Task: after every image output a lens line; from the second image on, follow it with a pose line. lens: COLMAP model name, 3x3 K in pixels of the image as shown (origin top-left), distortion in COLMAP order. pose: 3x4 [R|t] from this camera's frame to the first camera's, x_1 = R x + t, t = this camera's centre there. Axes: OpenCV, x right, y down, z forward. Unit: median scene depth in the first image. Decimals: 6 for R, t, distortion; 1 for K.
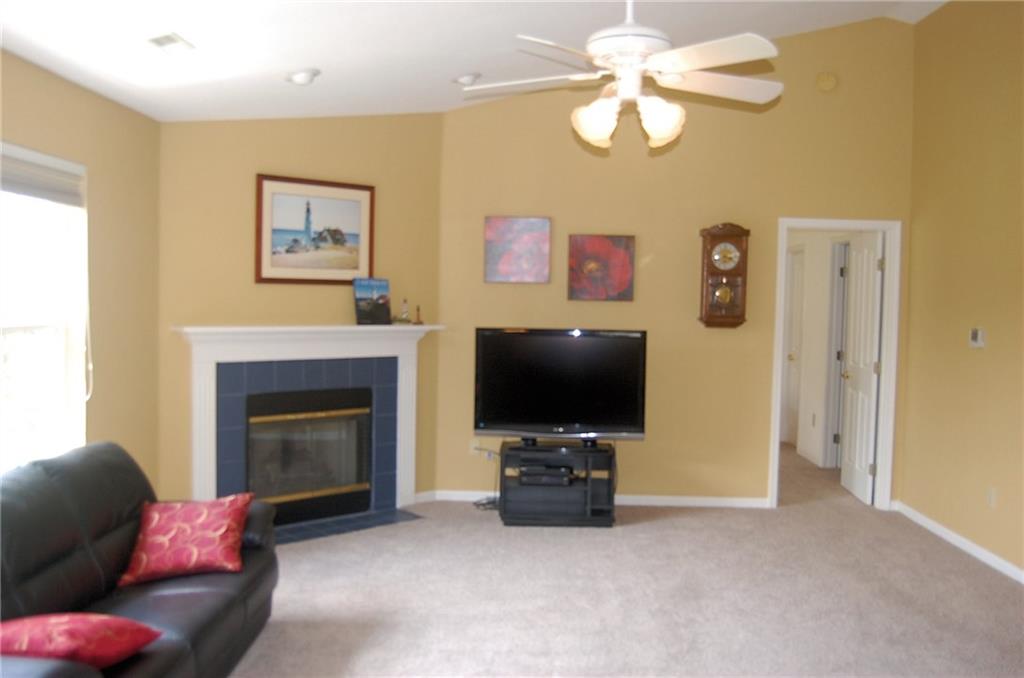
lens RADIAL K [[936.5, 0, 512.4], [0, 936.5, 339.3], [0, 0, 1]] dist [-0.041250, 0.000000]
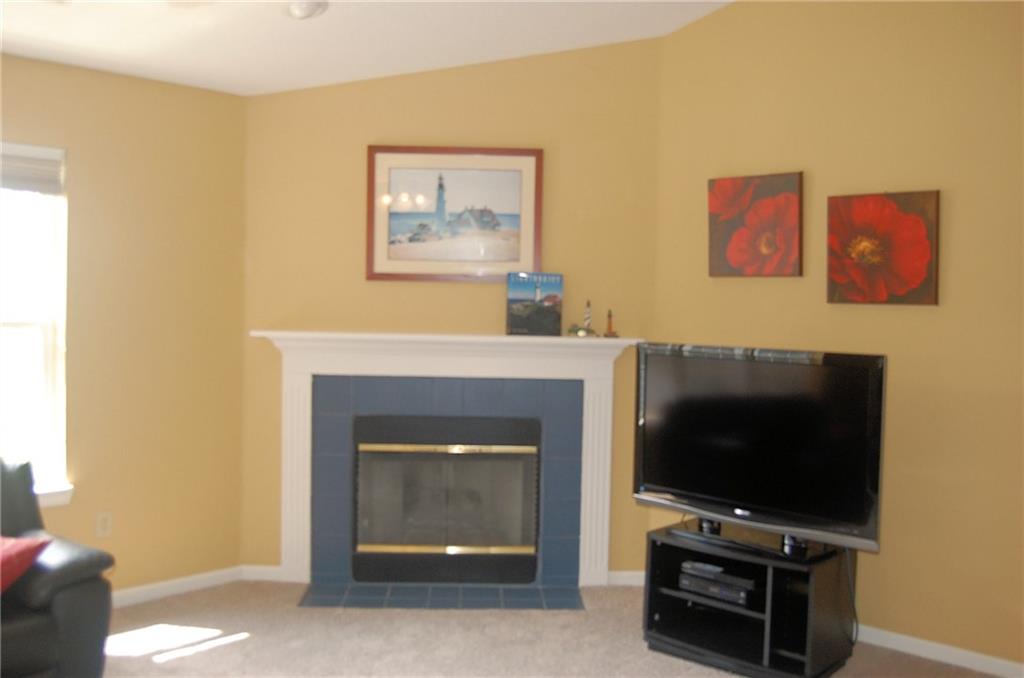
lens RADIAL K [[936.5, 0, 511.9], [0, 936.5, 339.8], [0, 0, 1]] dist [-0.041250, 0.000000]
pose [[0.743514, 0.025585, -0.668231, 0.346856], [-0.035794, 0.999358, -0.001563, -0.010457], [0.667762, 0.025080, 0.743952, 0.450765]]
